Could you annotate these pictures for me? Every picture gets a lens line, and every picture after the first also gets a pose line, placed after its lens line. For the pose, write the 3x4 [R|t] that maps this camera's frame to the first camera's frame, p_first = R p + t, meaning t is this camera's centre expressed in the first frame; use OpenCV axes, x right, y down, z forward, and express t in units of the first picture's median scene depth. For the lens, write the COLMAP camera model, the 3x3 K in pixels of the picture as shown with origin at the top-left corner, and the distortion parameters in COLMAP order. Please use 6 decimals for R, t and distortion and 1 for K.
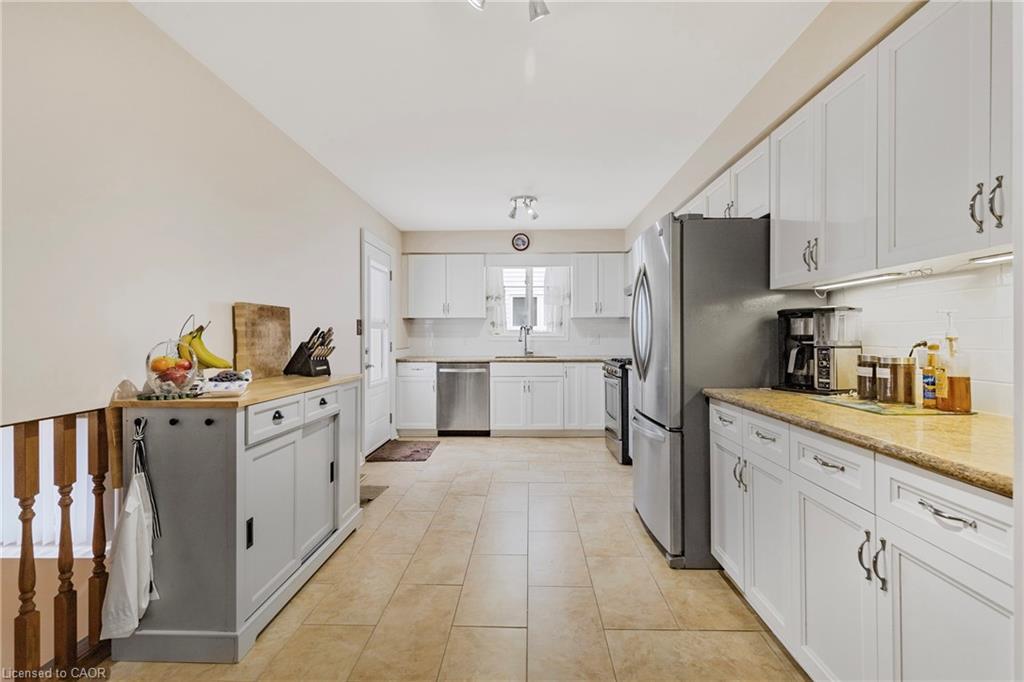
lens RADIAL K [[467.0, 0, 505.1], [0, 467.0, 335.0], [0, 0, 1]] dist [0.011356, -0.001931]
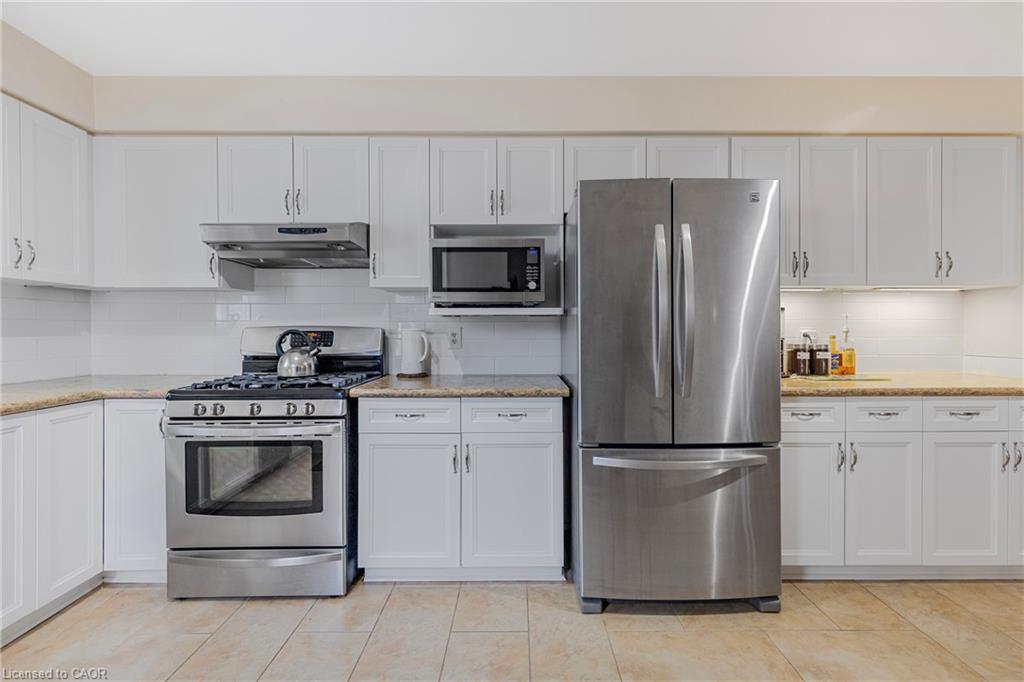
lens RADIAL K [[467.0, 0, 517.7], [0, 467.0, 334.0], [0, 0, 1]] dist [0.011356, -0.001931]
pose [[-0.067620, -0.002473, 0.997708, -0.313577], [-0.001544, 0.999996, 0.002374, 0.006952], [-0.997710, -0.001380, -0.067624, 1.093579]]
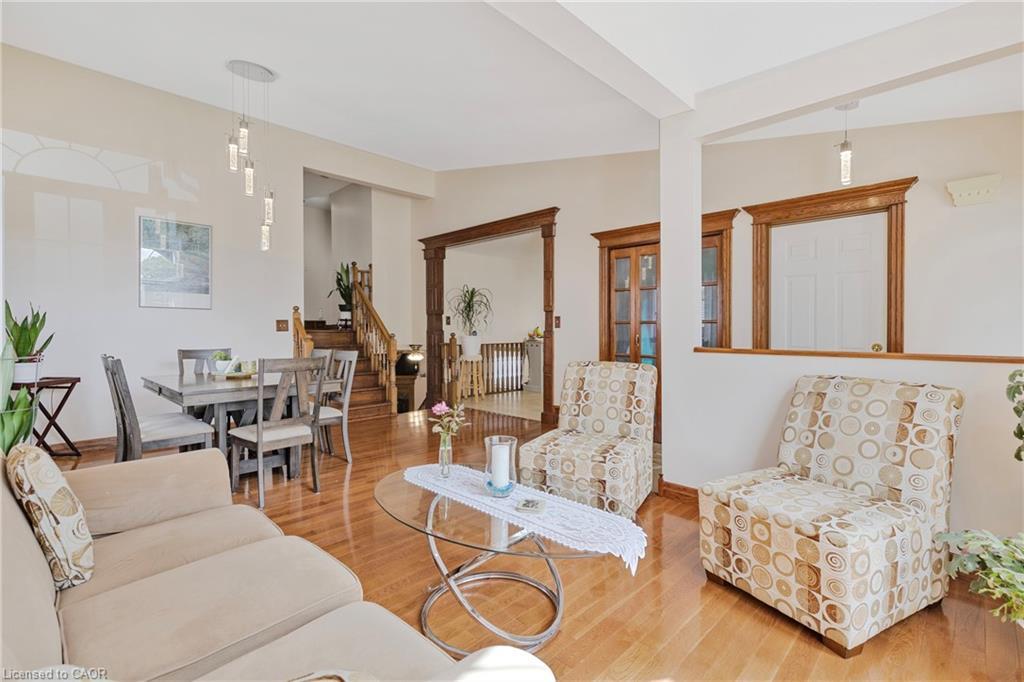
lens RADIAL K [[467.0, 0, 516.3], [0, 467.0, 335.1], [0, 0, 1]] dist [0.011356, -0.001931]
pose [[0.752942, 0.012186, -0.657974, 1.288515], [-0.002134, 0.999868, 0.016077, -0.005799], [0.658083, -0.010701, 0.752869, -1.510054]]
